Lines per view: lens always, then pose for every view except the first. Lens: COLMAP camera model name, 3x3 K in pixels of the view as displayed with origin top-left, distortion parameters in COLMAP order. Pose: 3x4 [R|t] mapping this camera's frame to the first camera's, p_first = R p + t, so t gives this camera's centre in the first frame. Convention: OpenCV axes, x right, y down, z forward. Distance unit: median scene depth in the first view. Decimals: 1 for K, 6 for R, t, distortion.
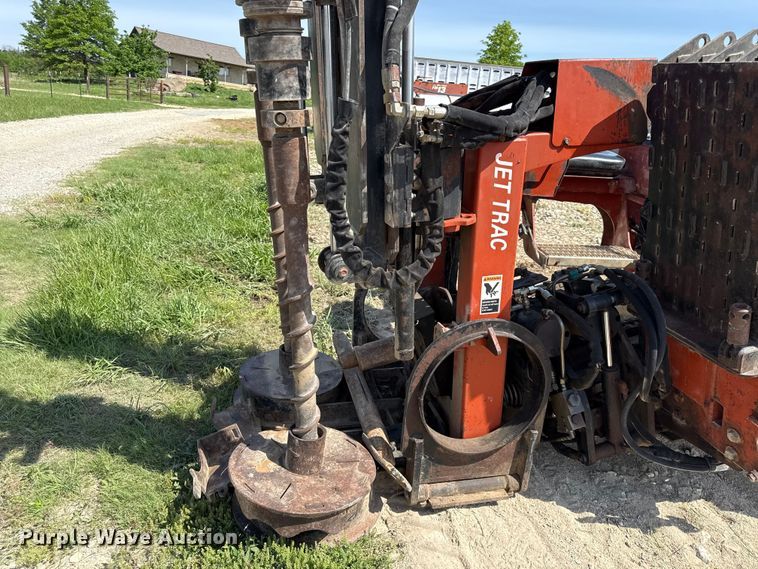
lens RADIAL K [[539.4, 0, 373.6], [0, 539.4, 284.7], [0, 0, 1]] dist [0.065623, -0.077157]
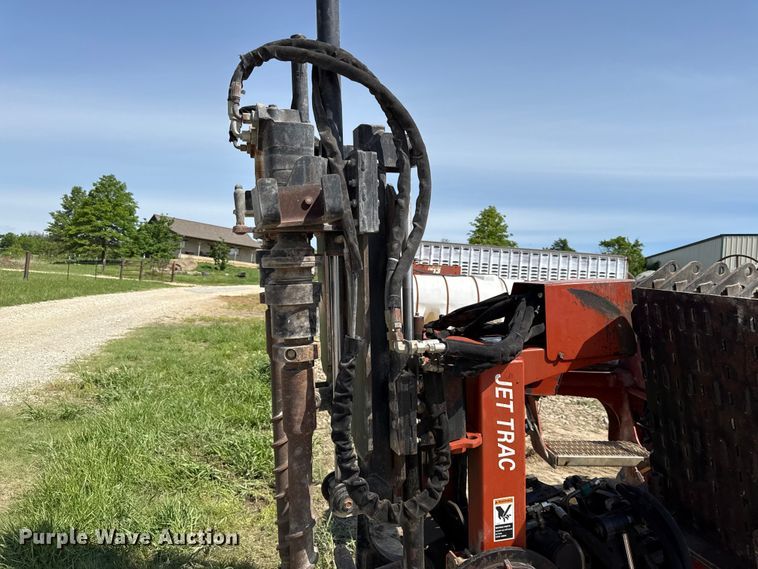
lens RADIAL K [[538.4, 0, 379.5], [0, 538.4, 277.0], [0, 0, 1]] dist [0.084417, -0.119159]
pose [[0.999834, -0.014063, 0.011618, -0.005633], [0.017000, 0.949314, -0.313870, -0.084383], [-0.006616, 0.314015, 0.949395, -0.039127]]
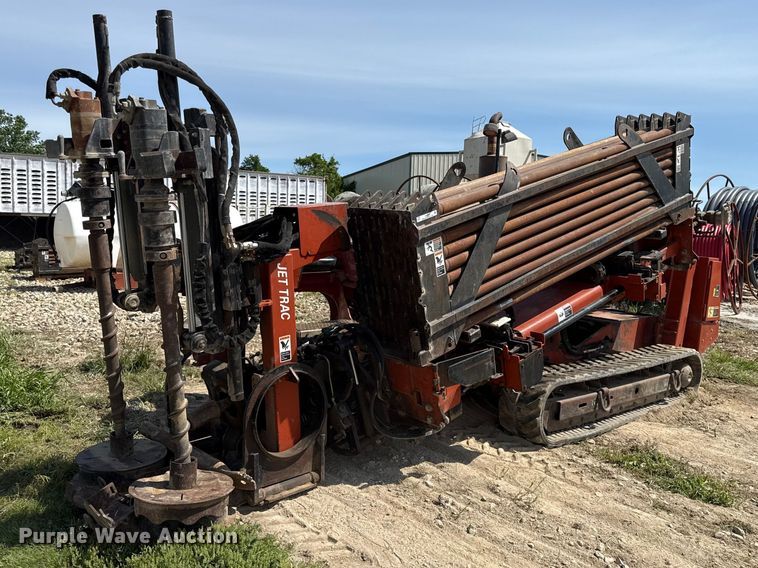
lens RADIAL K [[662.6, 0, 374.4], [0, 662.6, 280.6], [0, 0, 1]] dist [0.144057, -0.274798]
pose [[0.869706, -0.104145, 0.482457, -0.459798], [0.197582, 0.969208, -0.146957, 0.158170], [-0.452296, 0.223135, 0.863504, -0.821754]]
